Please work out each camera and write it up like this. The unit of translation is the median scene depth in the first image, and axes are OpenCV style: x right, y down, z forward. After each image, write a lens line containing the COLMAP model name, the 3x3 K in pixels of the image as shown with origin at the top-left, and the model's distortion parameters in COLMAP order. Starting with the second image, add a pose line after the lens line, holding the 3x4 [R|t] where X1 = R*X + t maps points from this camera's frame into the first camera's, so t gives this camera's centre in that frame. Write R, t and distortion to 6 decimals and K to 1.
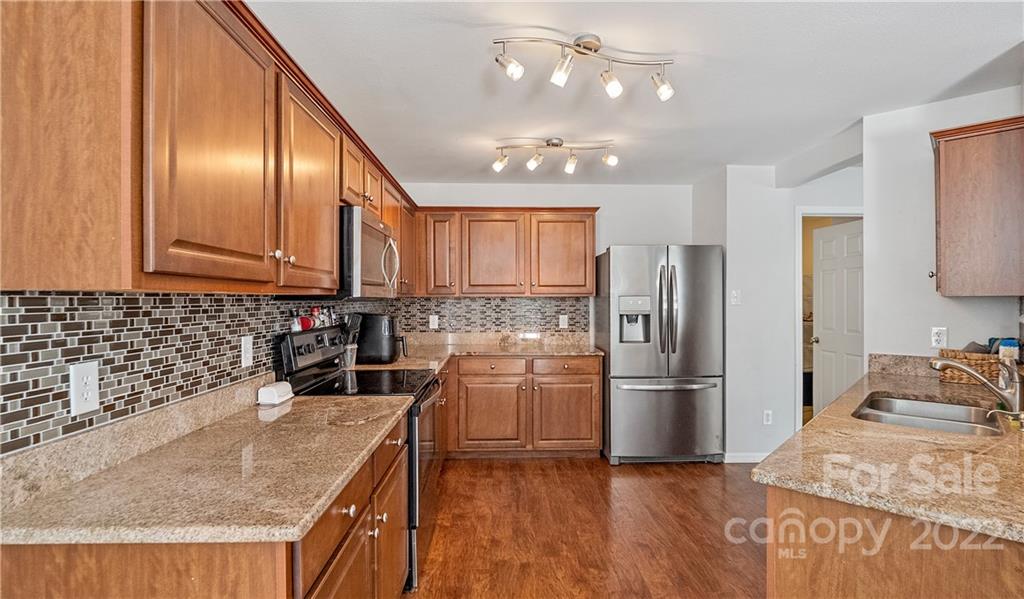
lens RADIAL K [[468.0, 0, 510.7], [0, 468.0, 300.4], [0, 0, 1]] dist [-0.005079, -0.000204]
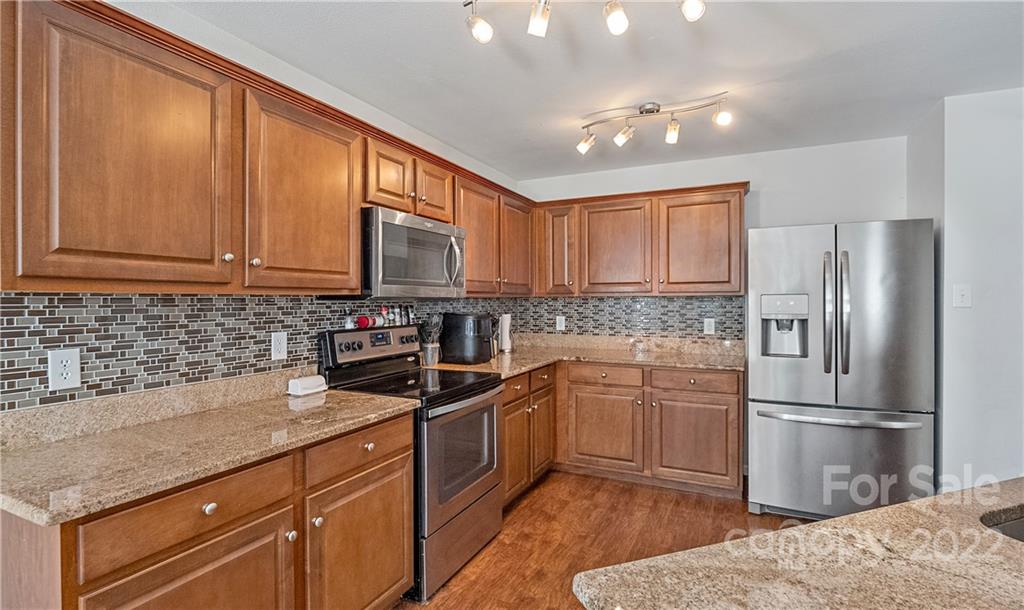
lens RADIAL K [[475.0, 0, 513.0], [0, 475.0, 302.3], [0, 0, 1]] dist [-0.005457, -0.001043]
pose [[0.889135, 0.001610, -0.457643, 0.264995], [-0.000059, 0.999994, 0.003405, 0.000748], [0.457645, -0.003001, 0.889130, 0.147573]]
